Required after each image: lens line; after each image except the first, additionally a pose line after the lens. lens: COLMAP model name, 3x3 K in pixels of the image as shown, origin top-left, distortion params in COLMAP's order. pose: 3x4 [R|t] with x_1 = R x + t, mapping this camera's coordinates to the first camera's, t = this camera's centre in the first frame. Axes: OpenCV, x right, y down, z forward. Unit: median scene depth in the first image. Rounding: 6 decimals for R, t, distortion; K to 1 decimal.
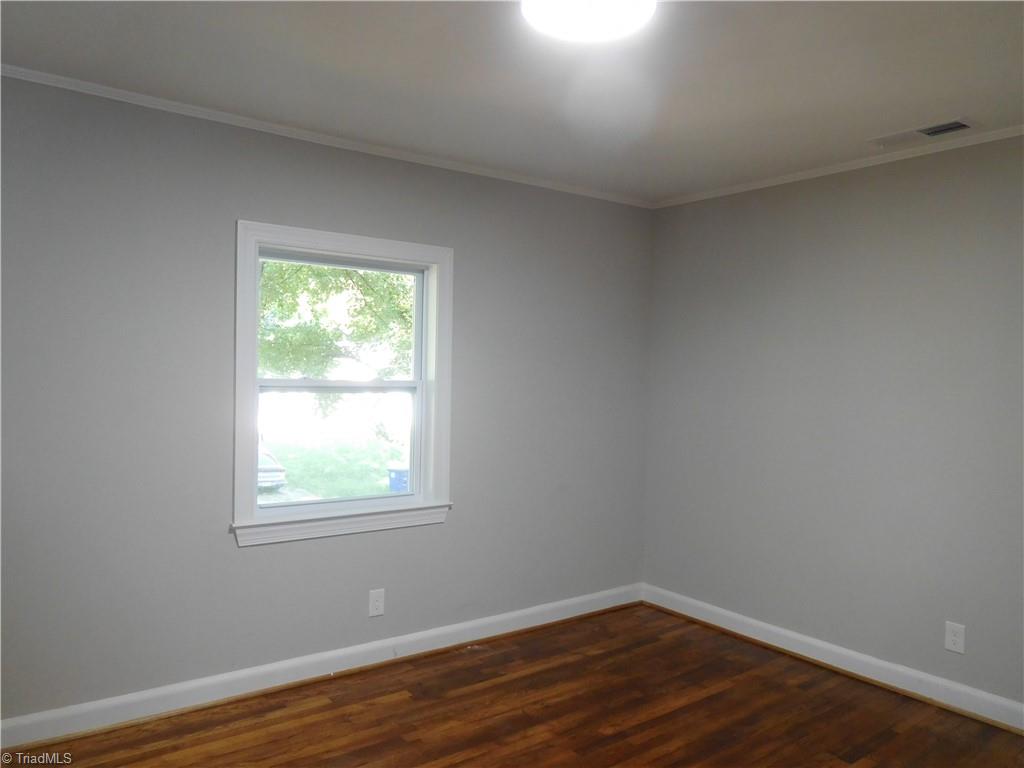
lens RADIAL K [[767.7, 0, 510.3], [0, 767.7, 388.2], [0, 0, 1]] dist [-0.028391, 0.018634]
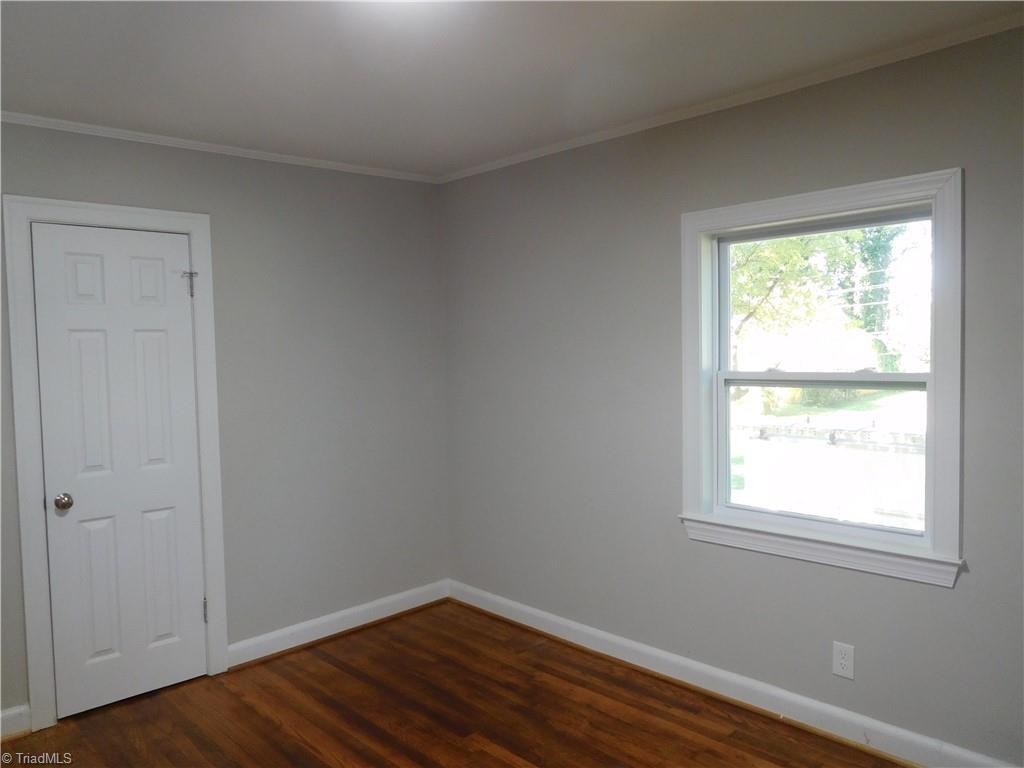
lens RADIAL K [[775.5, 0, 511.7], [0, 775.5, 396.5], [0, 0, 1]] dist [-0.000299, 0.001819]
pose [[0.106488, 0.037693, -0.993599, 0.623039], [0.004392, 0.999254, 0.038378, -0.020746], [0.994304, -0.008451, 0.106243, 0.649631]]
